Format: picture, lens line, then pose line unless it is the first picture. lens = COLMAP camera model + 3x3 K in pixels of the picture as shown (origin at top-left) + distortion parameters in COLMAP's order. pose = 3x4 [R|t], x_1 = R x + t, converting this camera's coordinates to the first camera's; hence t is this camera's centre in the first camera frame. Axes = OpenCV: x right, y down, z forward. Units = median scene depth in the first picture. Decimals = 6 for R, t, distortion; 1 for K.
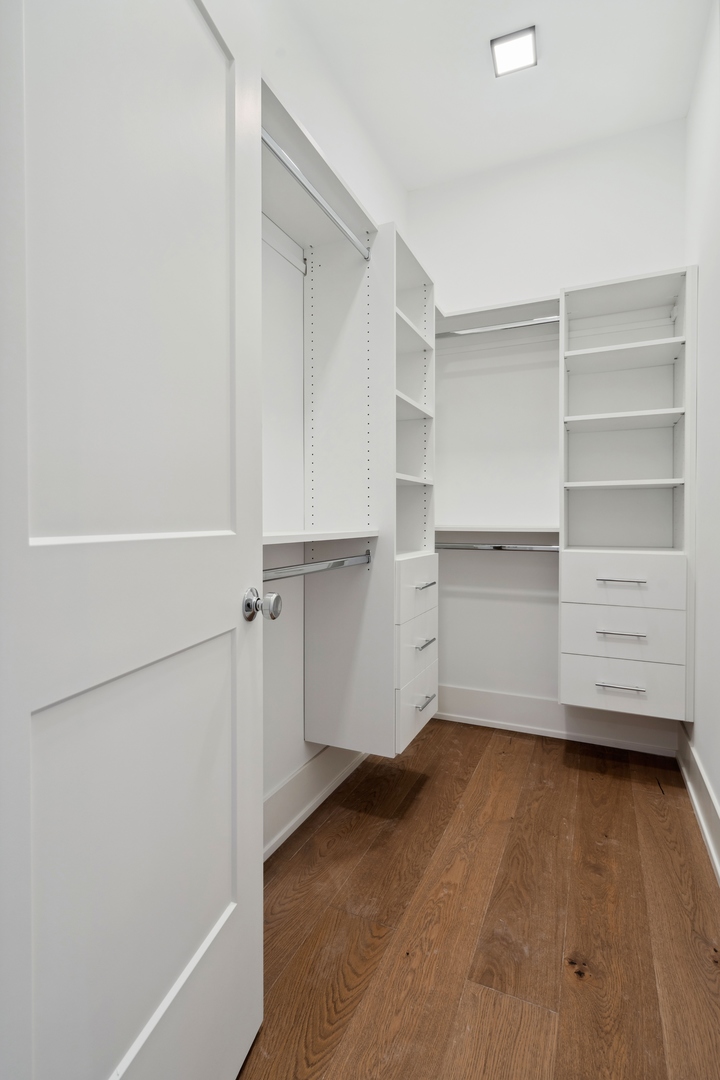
lens RADIAL K [[541.0, 0, 349.3], [0, 541.0, 539.2], [0, 0, 1]] dist [0.000361, 0.000175]
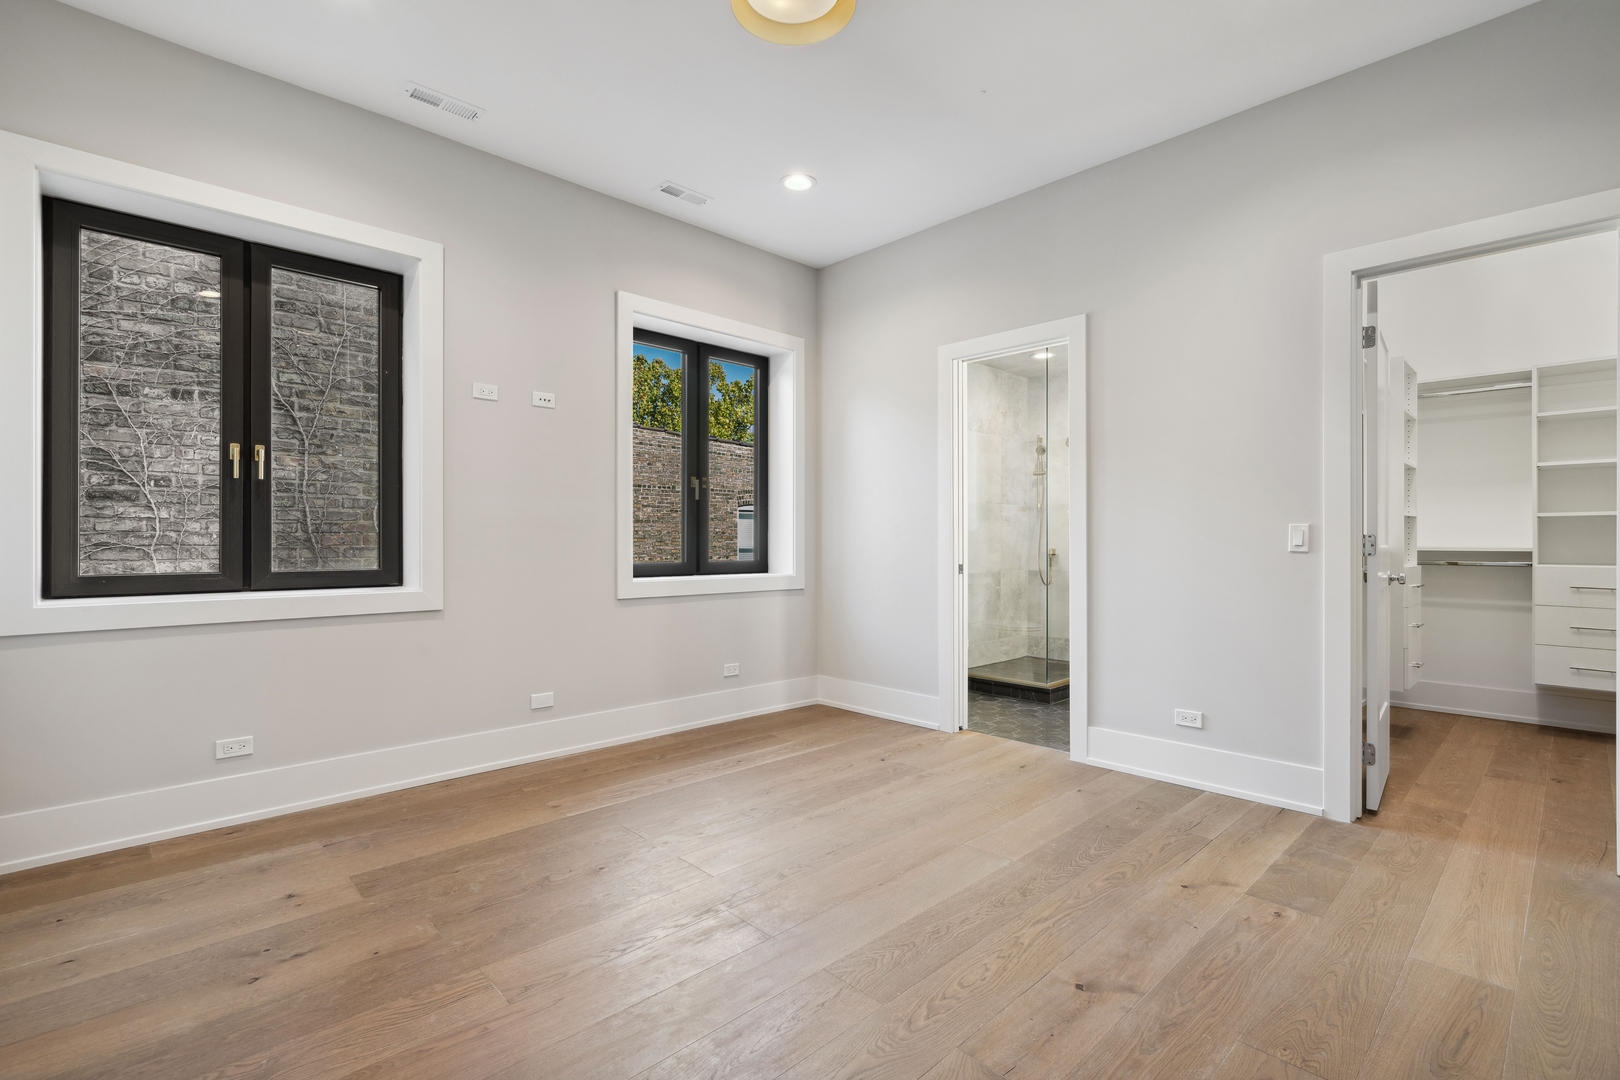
lens RADIAL K [[749.1, 0, 823.0], [0, 749.1, 548.9], [0, 0, 1]] dist [-0.006658, 0.001568]
pose [[0.924142, -0.004795, -0.382018, -0.495129], [0.003617, 0.999986, -0.003800, -0.017802], [0.382031, 0.002130, 0.924147, -1.284825]]
